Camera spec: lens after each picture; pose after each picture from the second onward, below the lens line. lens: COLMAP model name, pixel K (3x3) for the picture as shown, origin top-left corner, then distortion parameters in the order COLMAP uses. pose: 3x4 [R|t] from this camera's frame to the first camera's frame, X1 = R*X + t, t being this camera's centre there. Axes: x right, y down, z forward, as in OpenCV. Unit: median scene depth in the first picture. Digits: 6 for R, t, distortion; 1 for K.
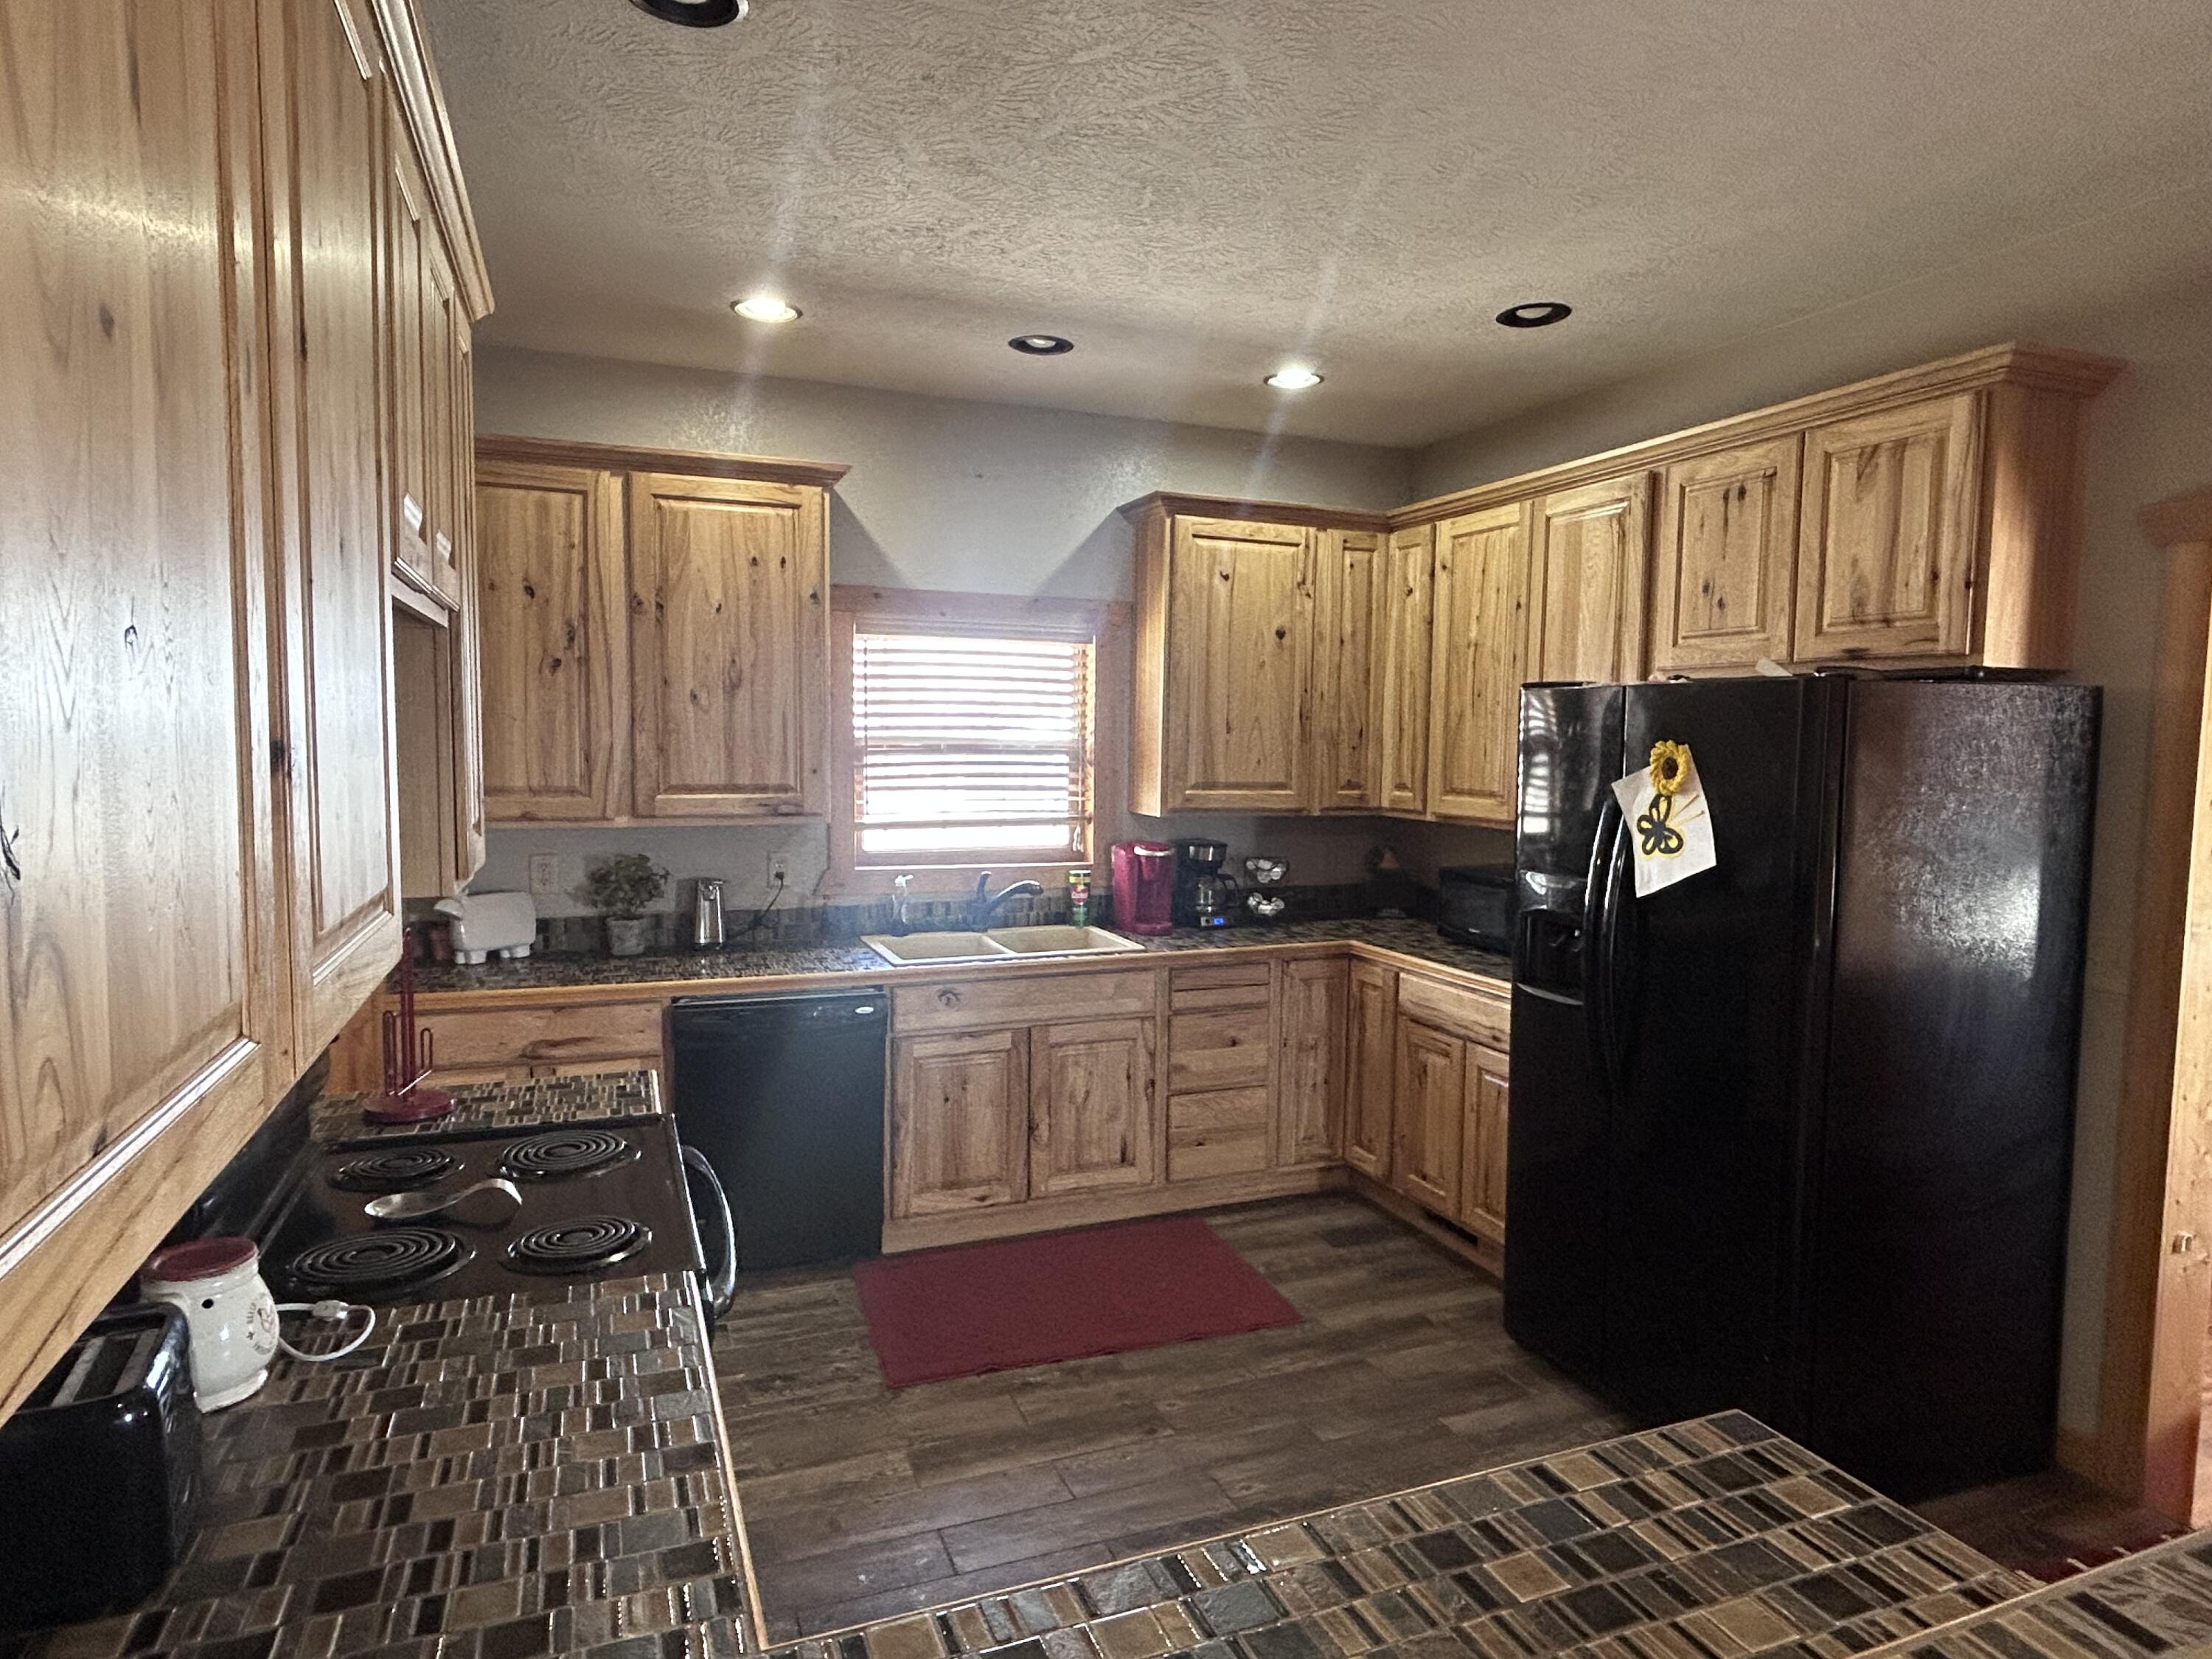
lens RADIAL K [[1273.8, 0, 1106.0], [0, 1273.8, 829.5], [0, 0, 1]] dist [0.011126, -0.000383]
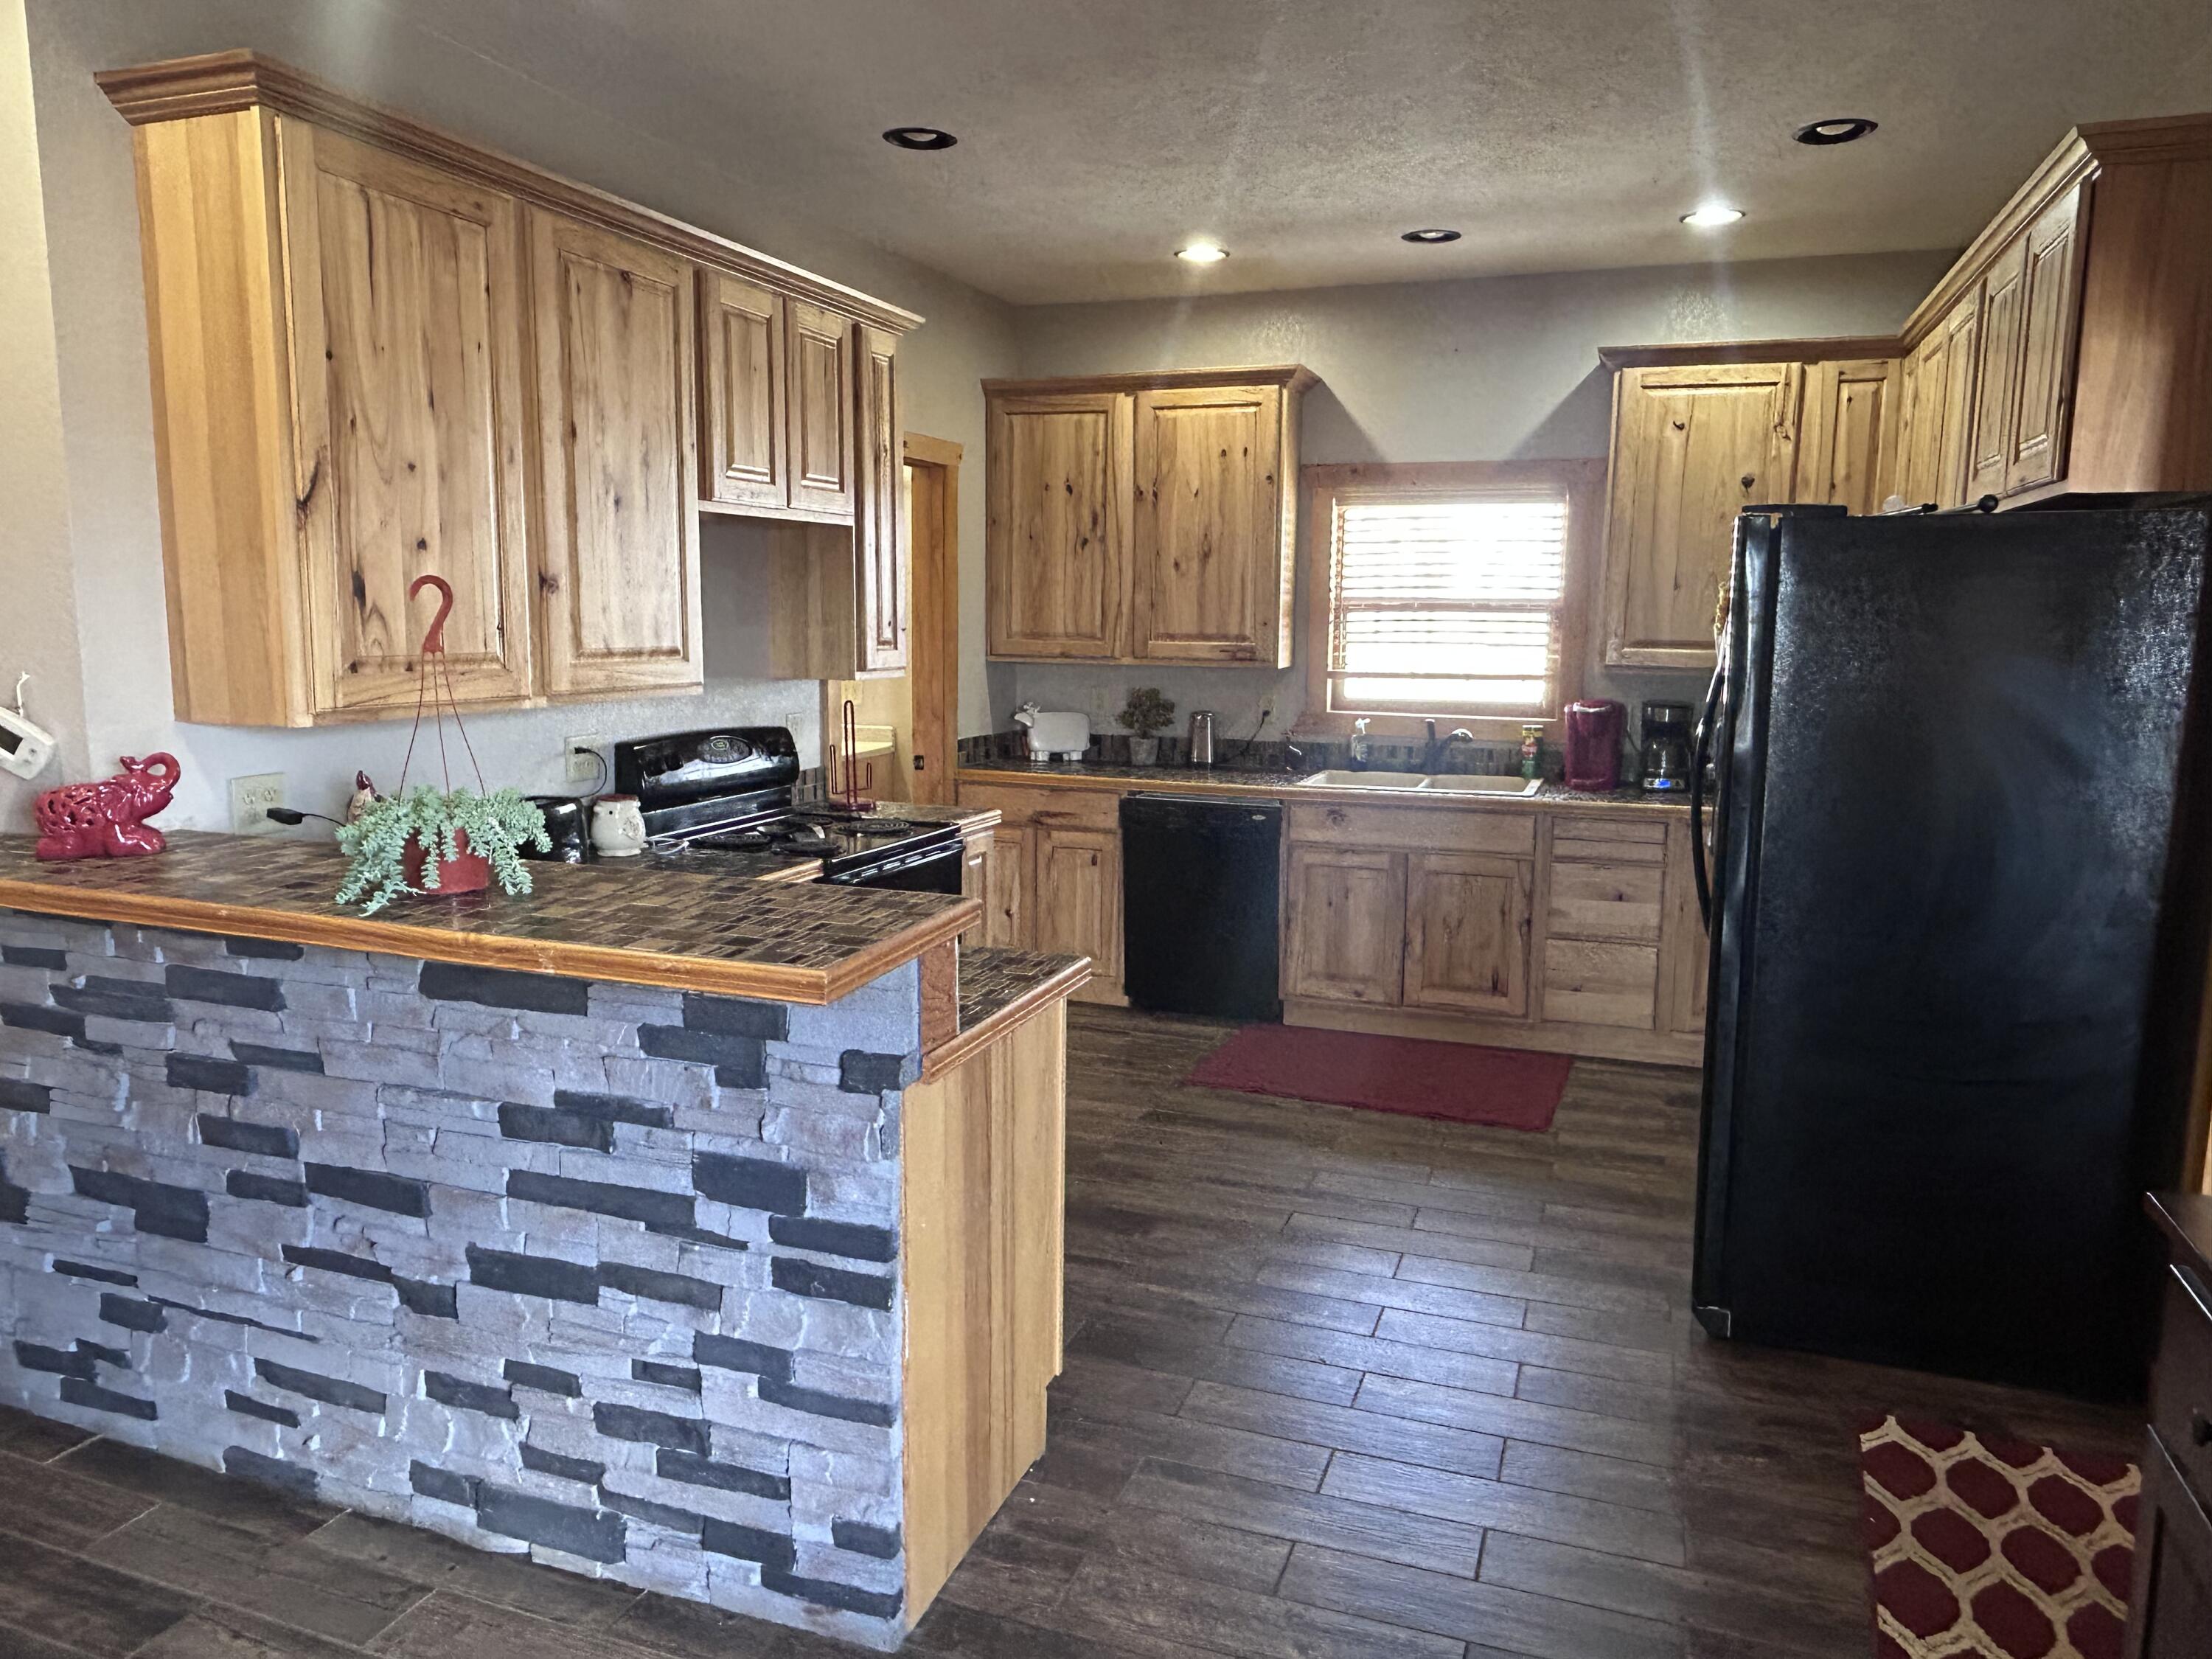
lens RADIAL K [[1509.4, 0, 1106.0], [0, 1509.4, 829.5], [0, 0, 1]] dist [-0.002362, -0.001397]
pose [[0.738466, 0.092604, -0.667902, 0.636712], [-0.050071, 0.995321, 0.082638, 0.037891], [0.672429, -0.027583, 0.739647, -0.168627]]
